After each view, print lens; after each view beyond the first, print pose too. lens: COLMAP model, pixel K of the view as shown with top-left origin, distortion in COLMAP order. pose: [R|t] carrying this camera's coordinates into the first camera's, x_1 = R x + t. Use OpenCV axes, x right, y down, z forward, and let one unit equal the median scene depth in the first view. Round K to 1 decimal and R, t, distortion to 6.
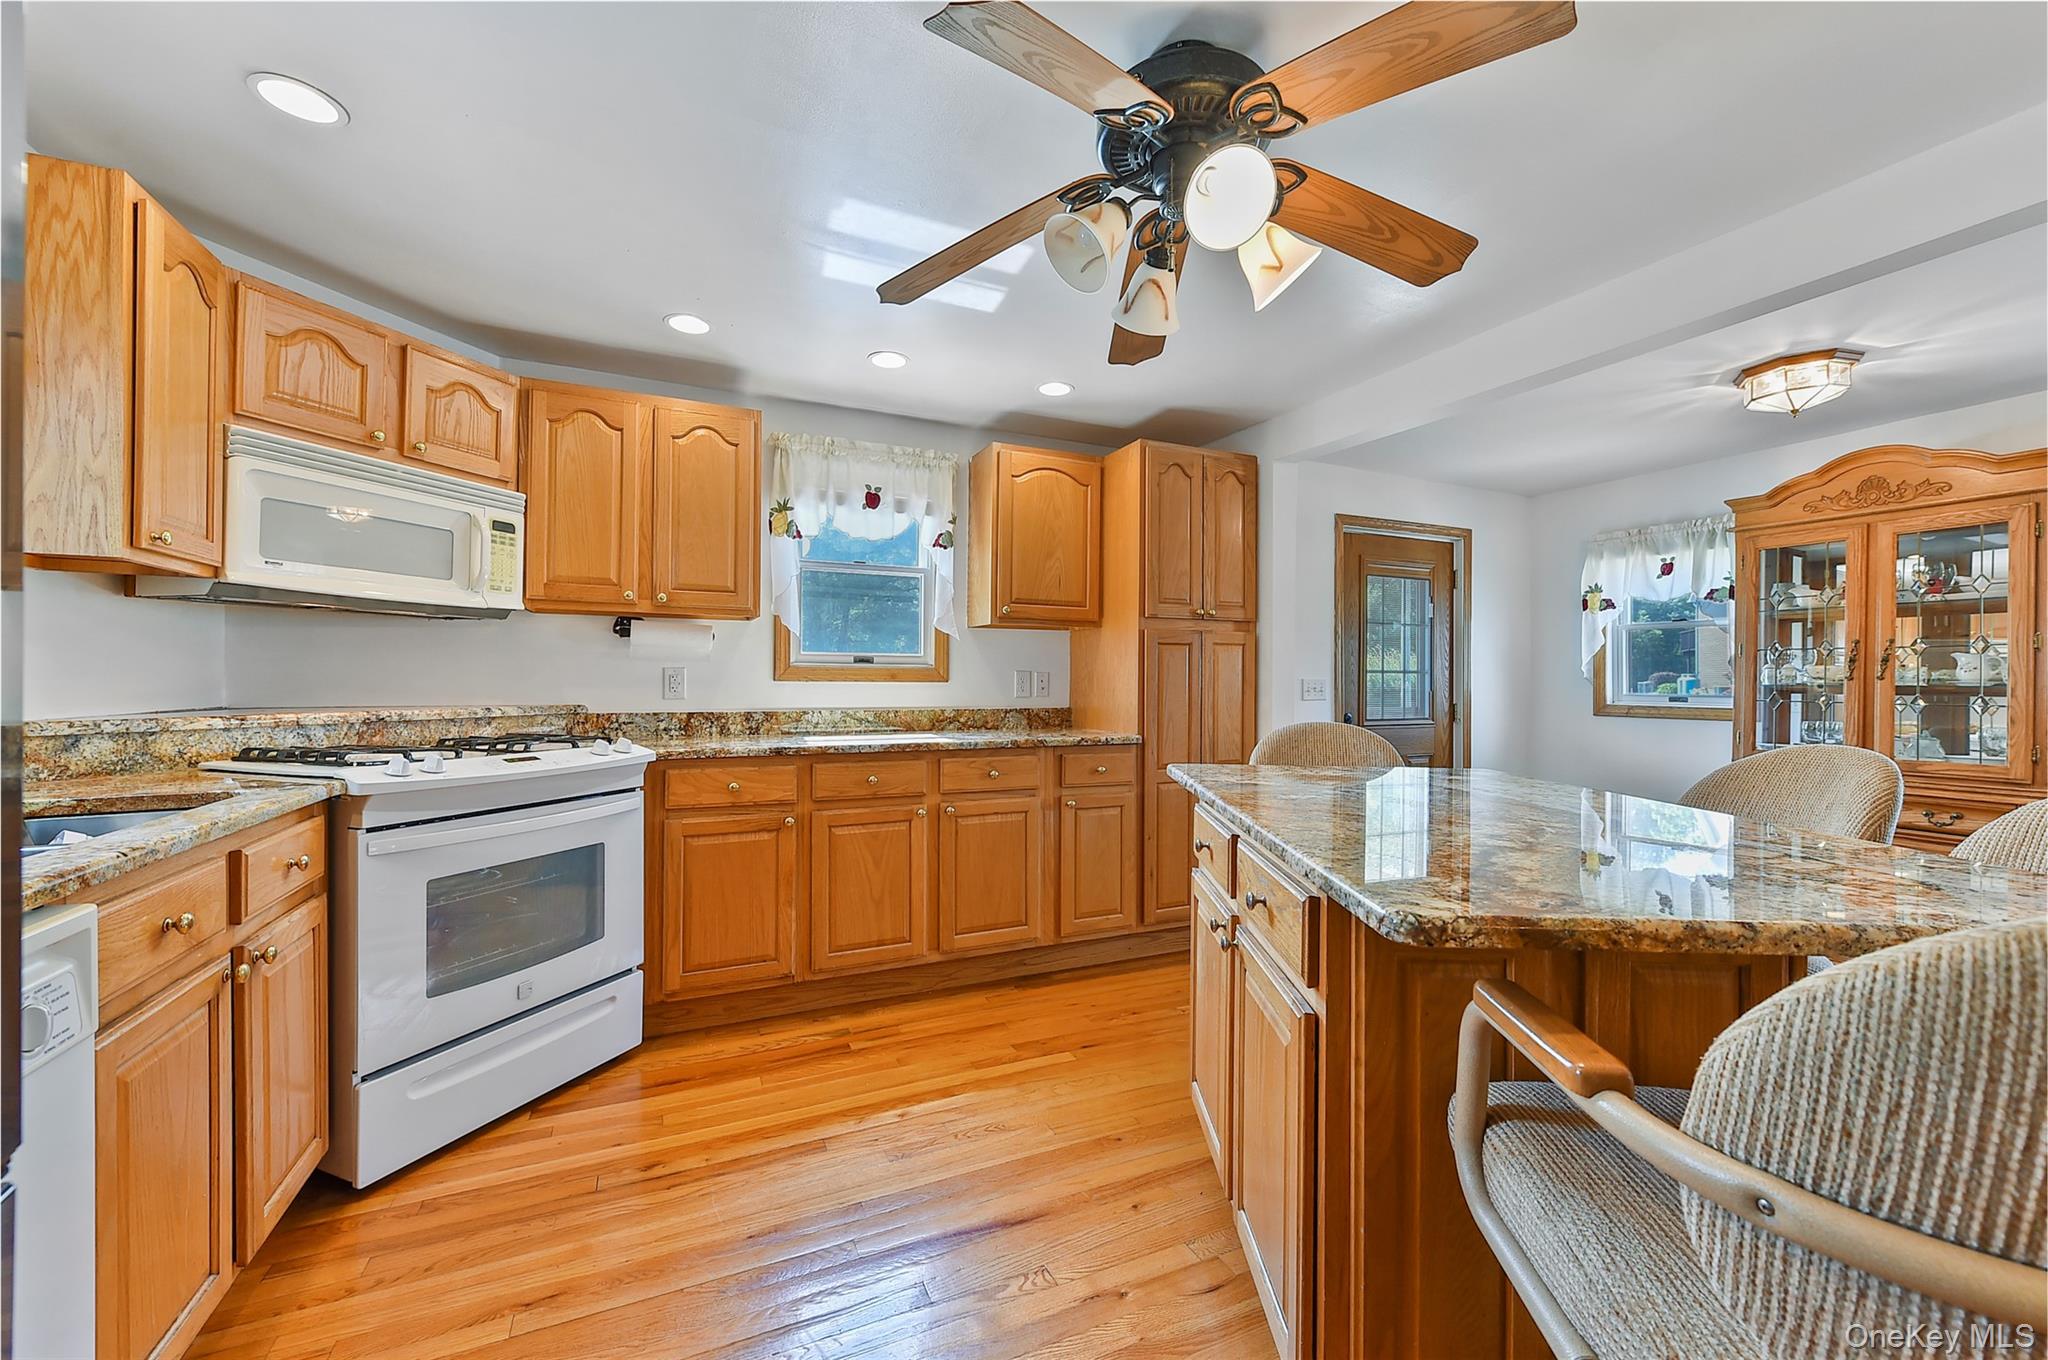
lens RADIAL K [[792.6, 0, 1024.0], [0, 792.6, 680.0], [0, 0, 1]] dist [-0.000177, -0.000034]
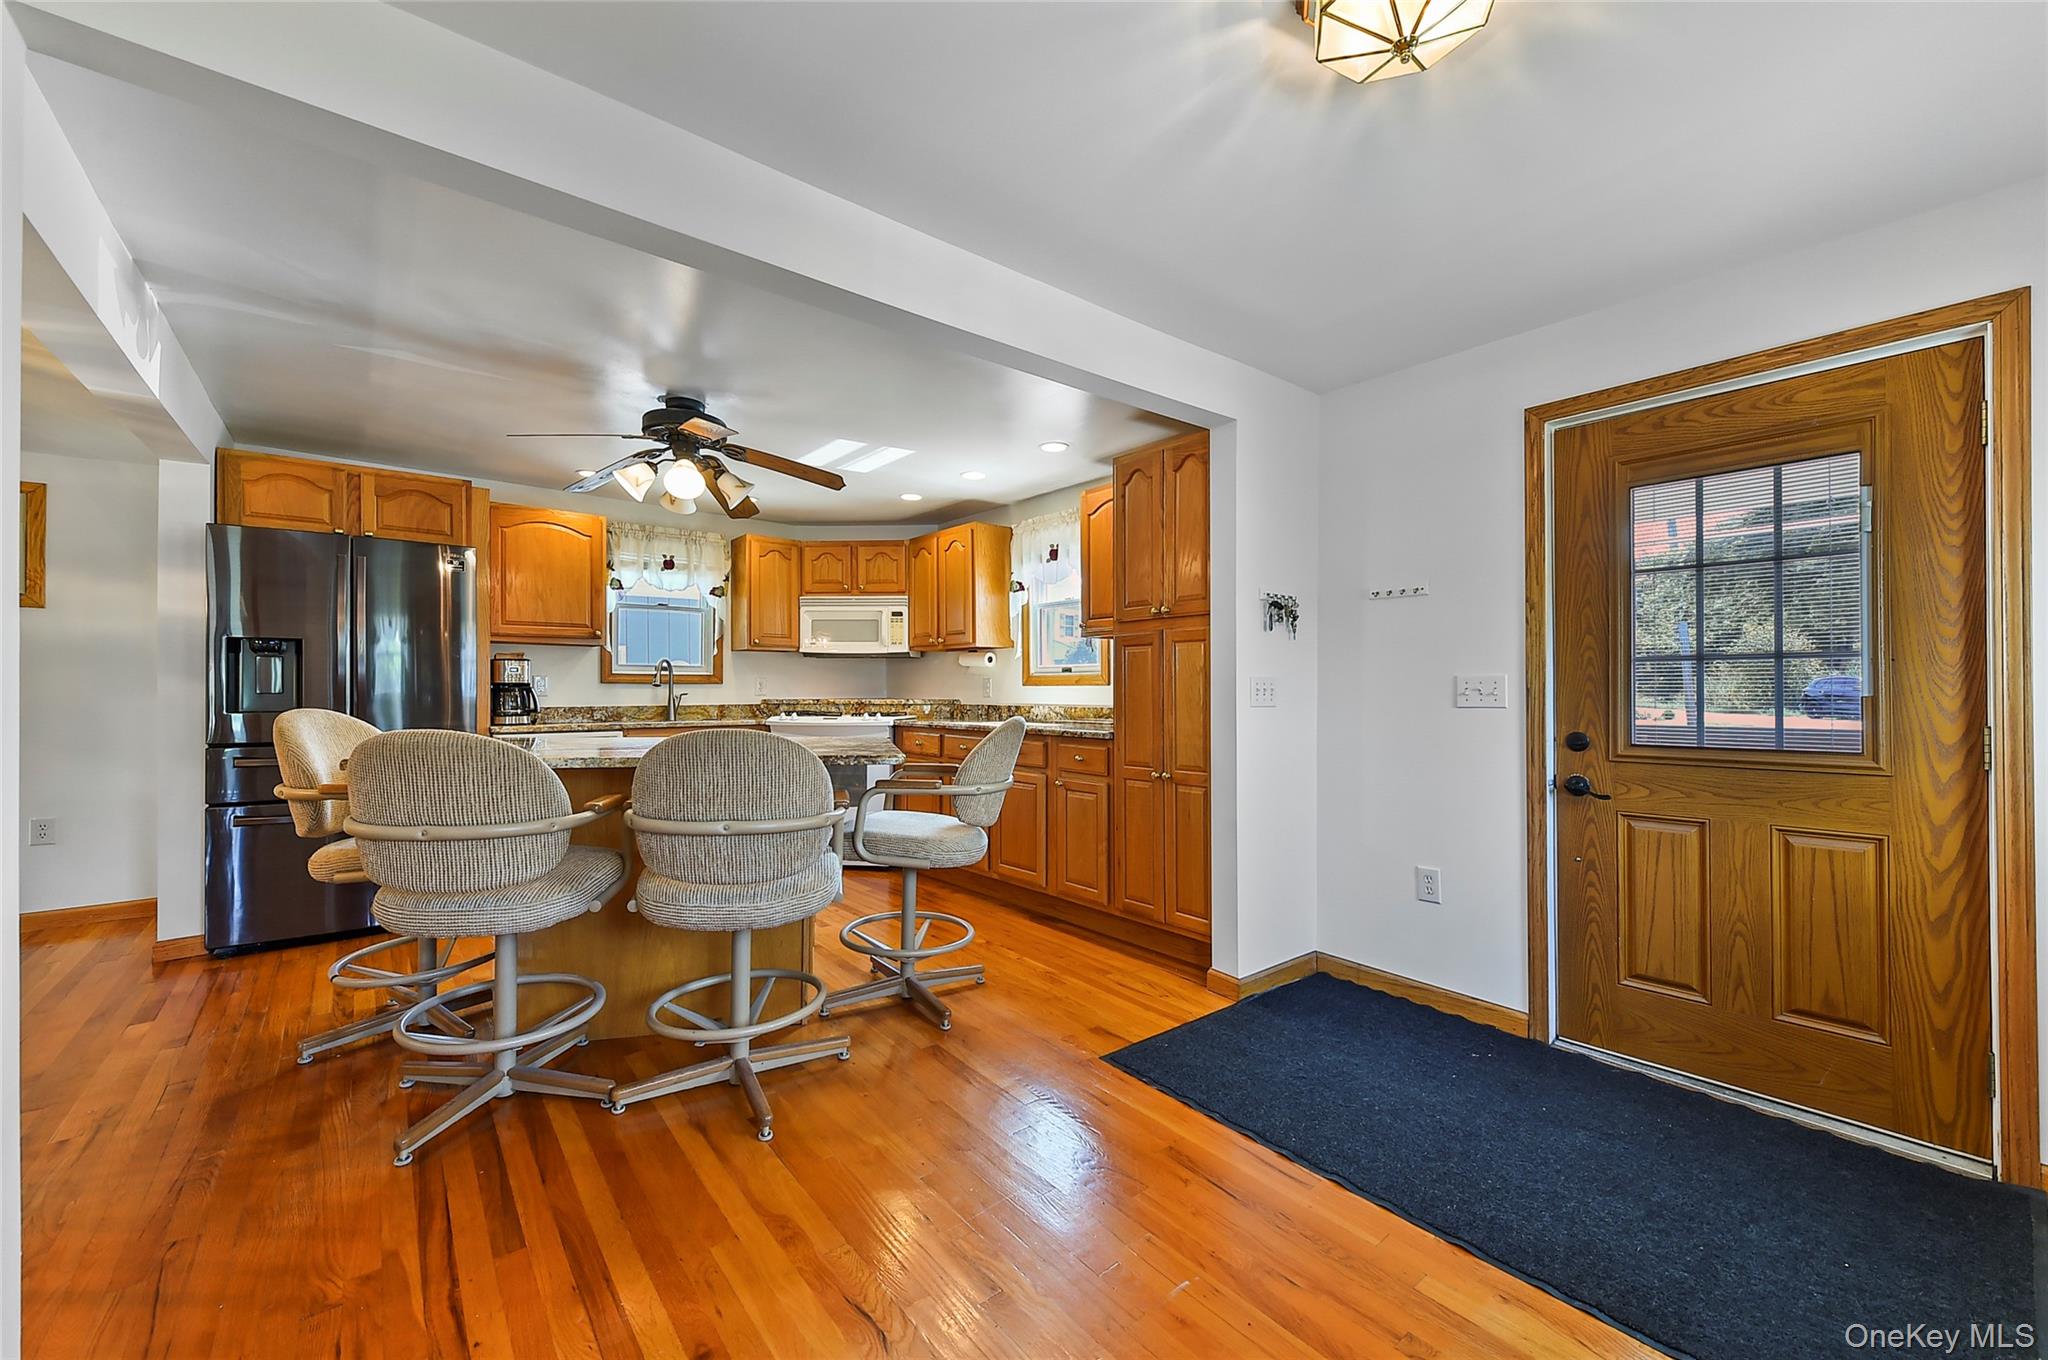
lens RADIAL K [[810.2, 0, 1024.0], [0, 810.2, 680.0], [0, 0, 1]] dist [-0.000356, -0.000046]
pose [[0.254795, -0.018700, -0.966814, 1.284168], [-0.000066, 0.999813, -0.019356, 0.022189], [0.966995, 0.004995, 0.254746, 0.648729]]
